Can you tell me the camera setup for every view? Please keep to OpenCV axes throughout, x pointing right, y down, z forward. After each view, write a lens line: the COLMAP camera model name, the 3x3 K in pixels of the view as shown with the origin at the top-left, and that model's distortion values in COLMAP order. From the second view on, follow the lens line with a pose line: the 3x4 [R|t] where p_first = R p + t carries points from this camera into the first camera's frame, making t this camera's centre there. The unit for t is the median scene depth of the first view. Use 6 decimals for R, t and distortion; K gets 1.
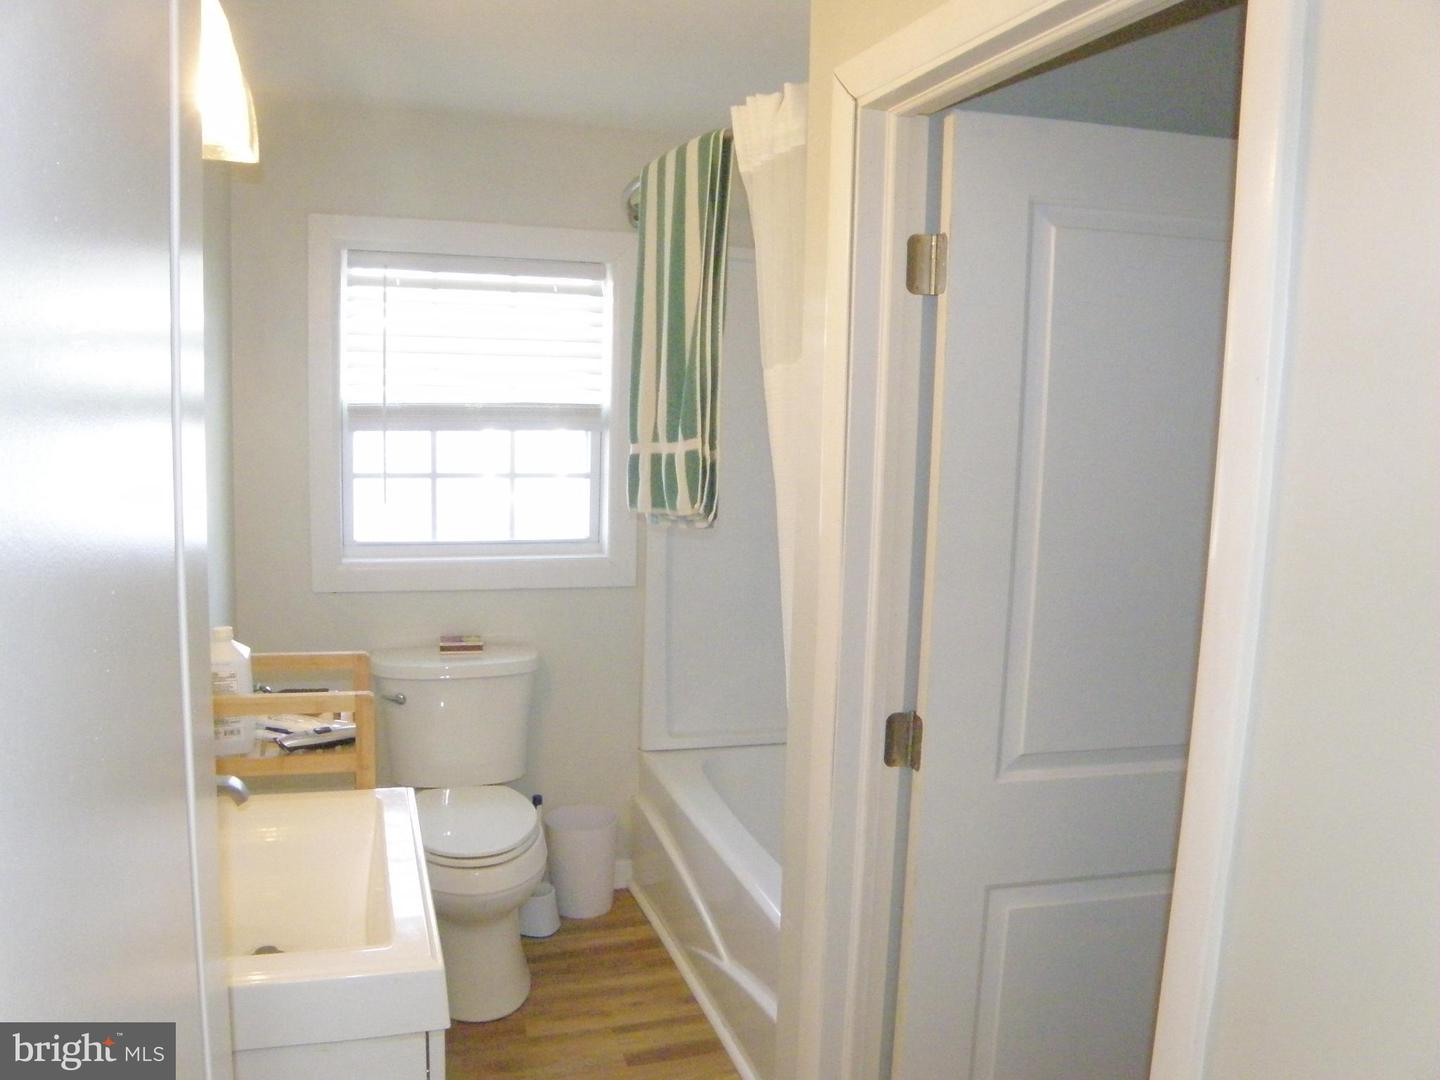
lens RADIAL K [[1147.1, 0, 720.0], [0, 1147.1, 540.0], [0, 0, 1]] dist [-0.065402, 0.003223]
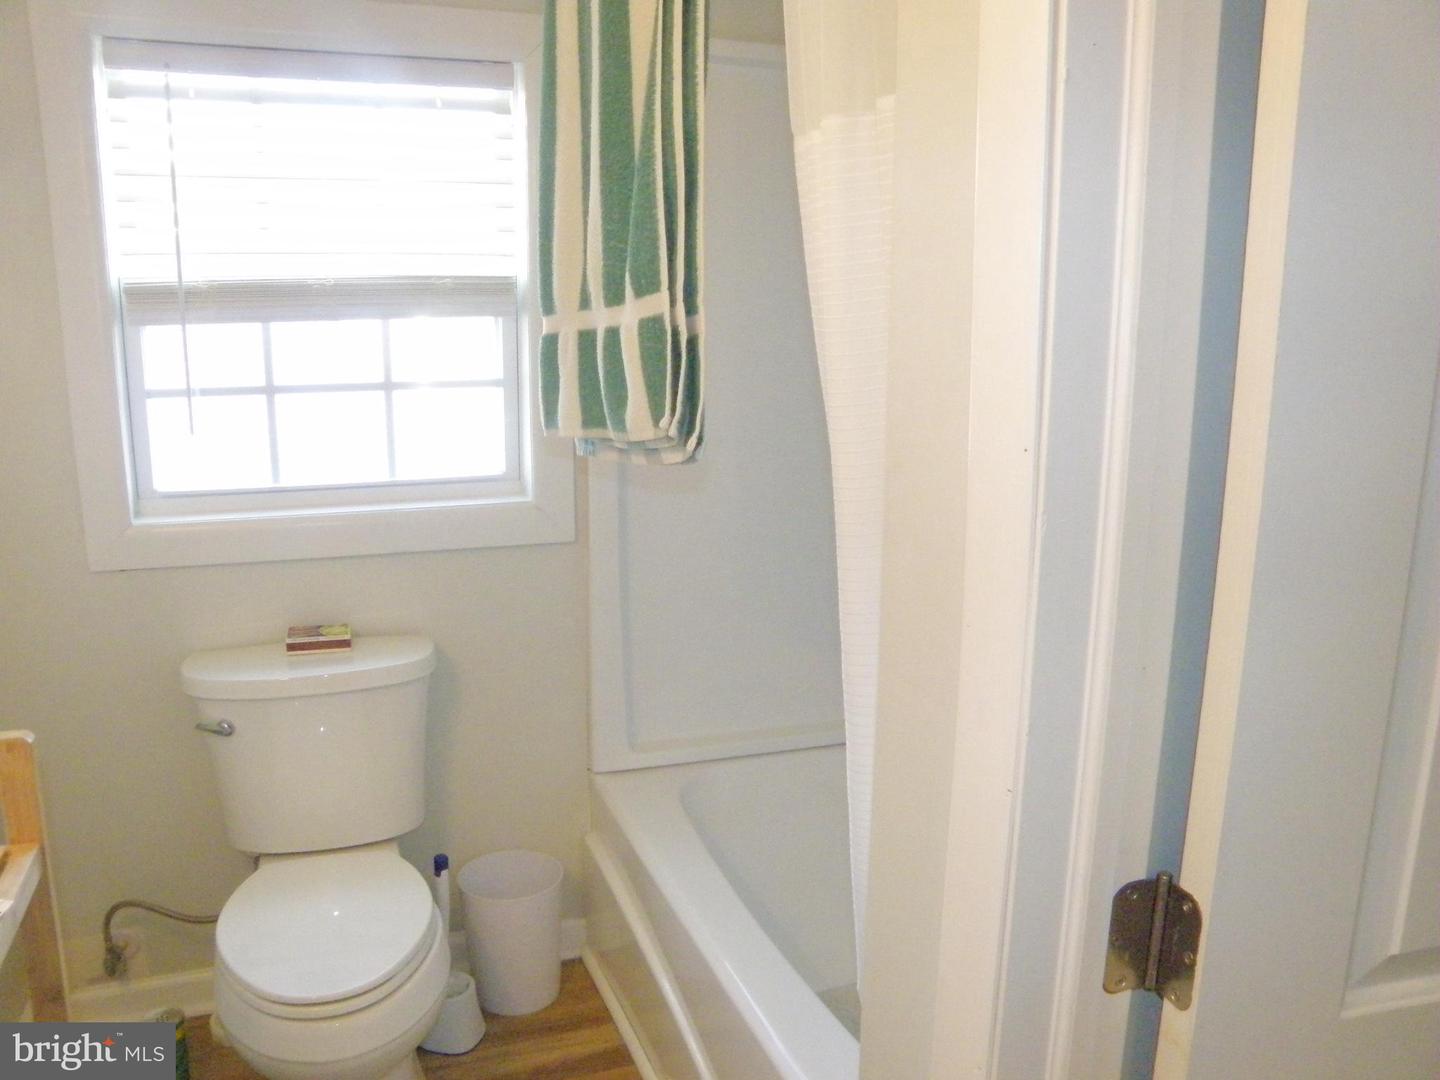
lens RADIAL K [[1098.5, 0, 676.8], [0, 1098.5, 536.1], [0, 0, 1]] dist [-0.129614, 0.110522]
pose [[0.999559, -0.029402, -0.004187, -0.010832], [0.029635, 0.996702, 0.075545, -0.012216], [0.001952, -0.075636, 0.997134, 0.387319]]
